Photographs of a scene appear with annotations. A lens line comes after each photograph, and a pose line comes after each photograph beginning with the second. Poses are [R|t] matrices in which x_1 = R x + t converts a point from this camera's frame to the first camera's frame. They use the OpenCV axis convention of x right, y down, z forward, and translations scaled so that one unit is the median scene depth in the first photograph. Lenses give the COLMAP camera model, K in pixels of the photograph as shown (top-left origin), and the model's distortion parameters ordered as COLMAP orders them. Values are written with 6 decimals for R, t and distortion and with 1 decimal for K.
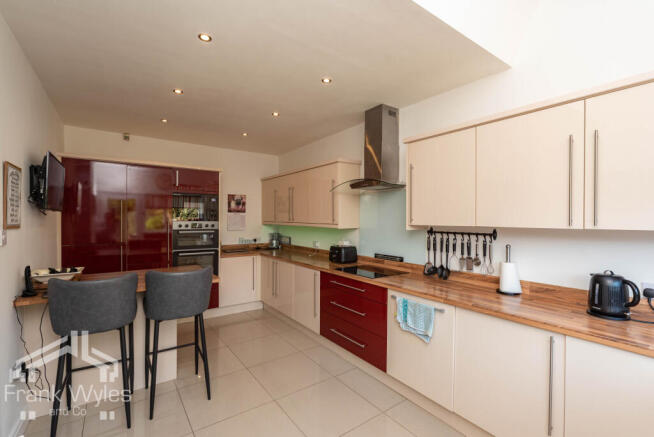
lens RADIAL K [[295.6, 0, 327.0], [0, 295.6, 218.5], [0, 0, 1]] dist [0.000150, 0.000082]
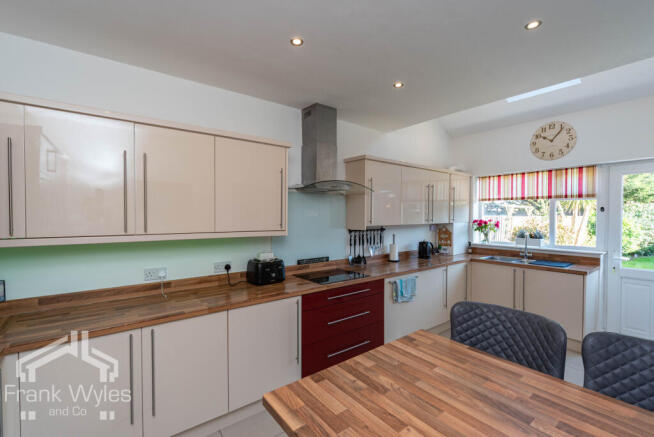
lens RADIAL K [[295.6, 0, 327.0], [0, 295.6, 218.5], [0, 0, 1]] dist [0.000150, 0.000082]
pose [[-0.017160, -0.013203, 0.999766, -0.846557], [0.011036, 0.999849, 0.013394, -0.023602], [-0.999792, 0.011263, -0.017012, 1.054830]]
